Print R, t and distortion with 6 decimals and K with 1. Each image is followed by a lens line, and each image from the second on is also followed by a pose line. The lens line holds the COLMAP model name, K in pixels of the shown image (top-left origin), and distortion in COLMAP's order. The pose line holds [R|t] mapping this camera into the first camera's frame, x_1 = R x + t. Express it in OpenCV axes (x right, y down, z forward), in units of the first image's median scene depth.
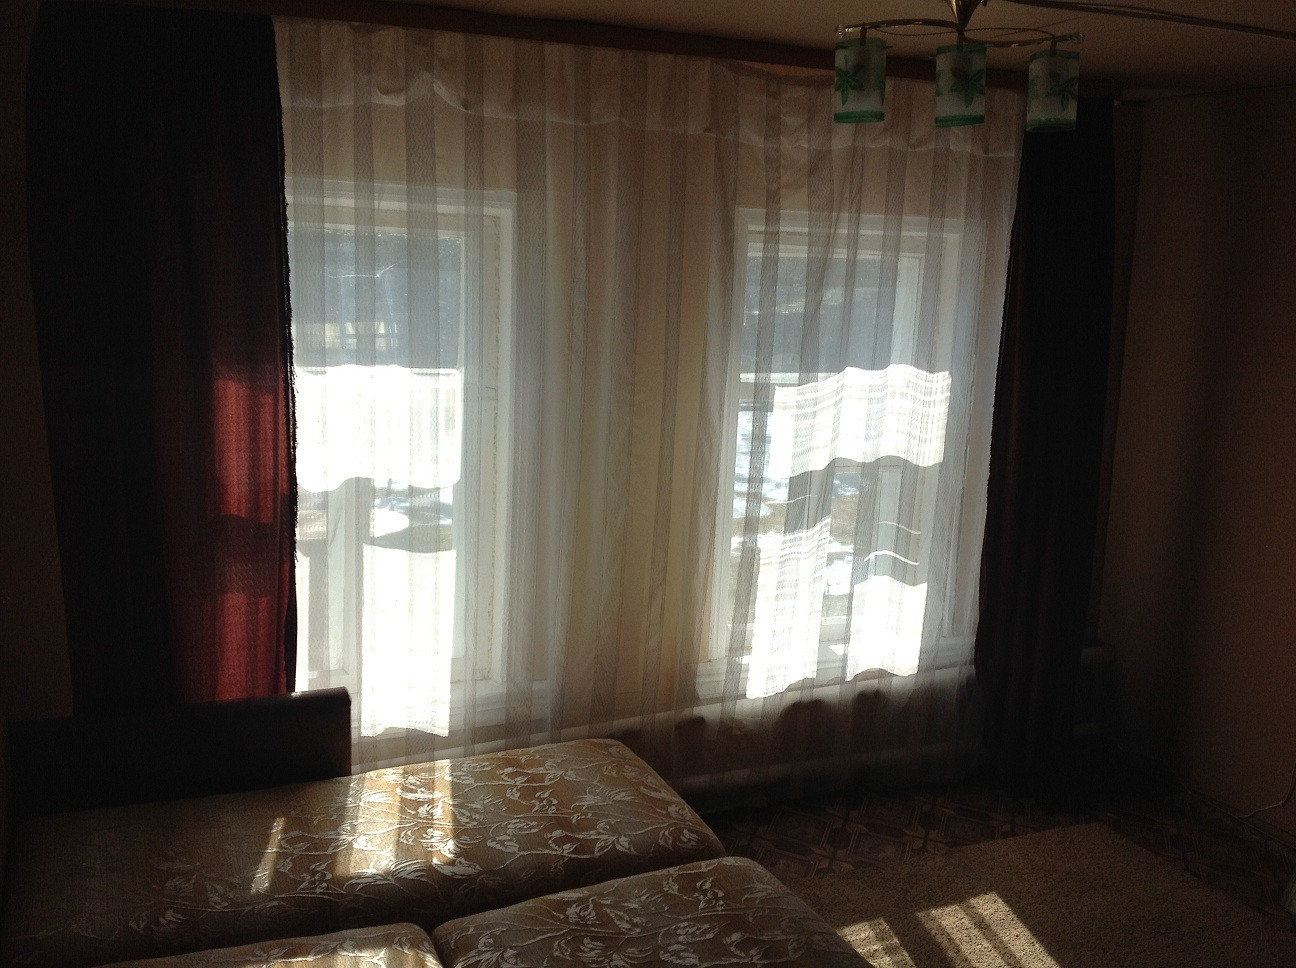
lens RADIAL K [[1261.9, 0, 648.0], [0, 1261.9, 484.0], [0, 0, 1]] dist [0.223379, -0.494321]
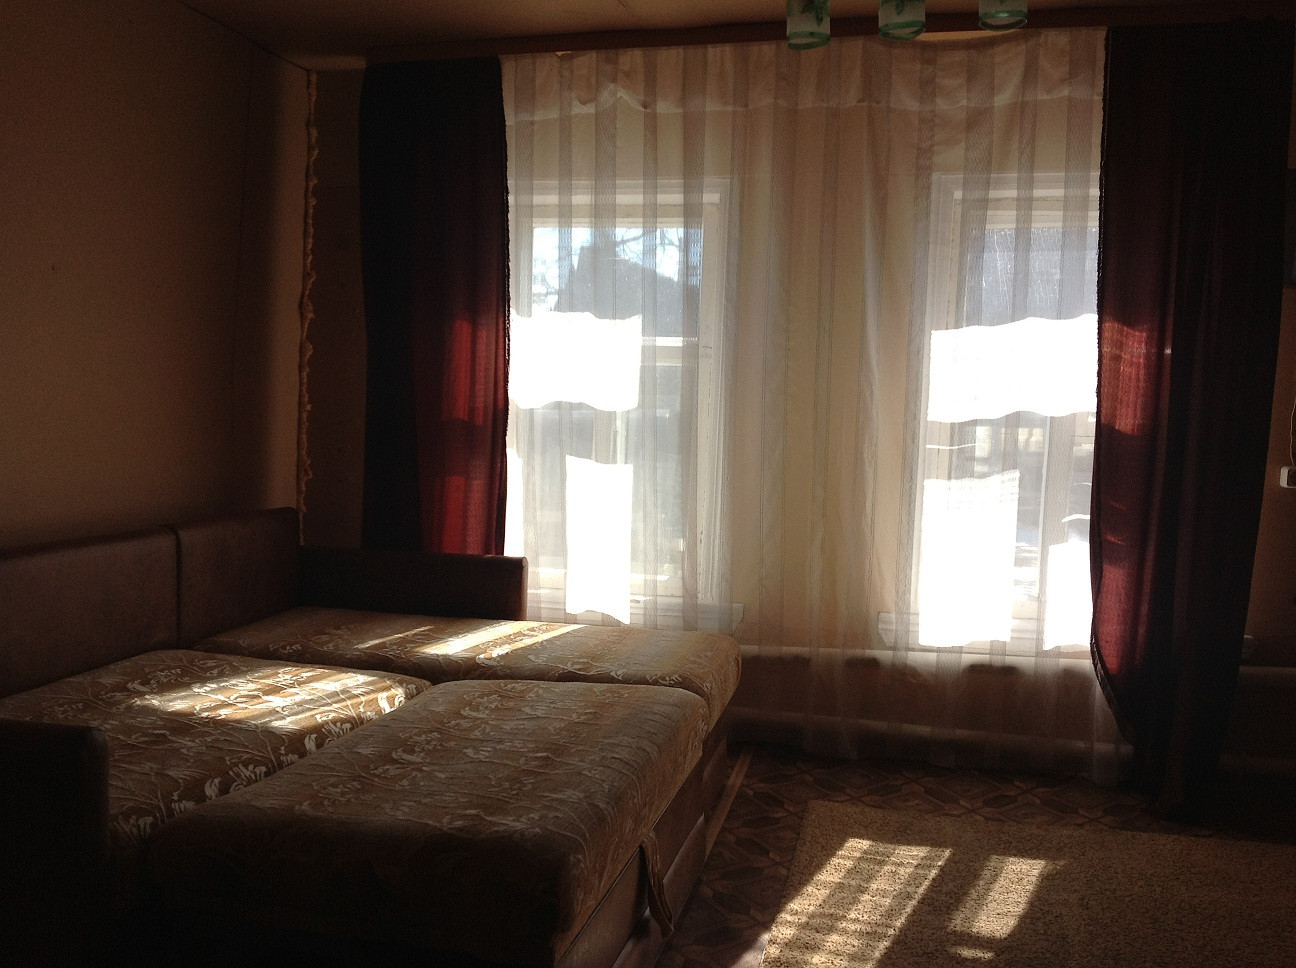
lens RADIAL K [[1261.9, 0, 648.0], [0, 1261.9, 484.0], [0, 0, 1]] dist [0.223379, -0.494321]
pose [[0.791810, 0.026442, -0.610194, 0.621374], [-0.103567, 0.990407, -0.091474, 0.183781], [0.601922, 0.135626, 0.786953, 0.056475]]
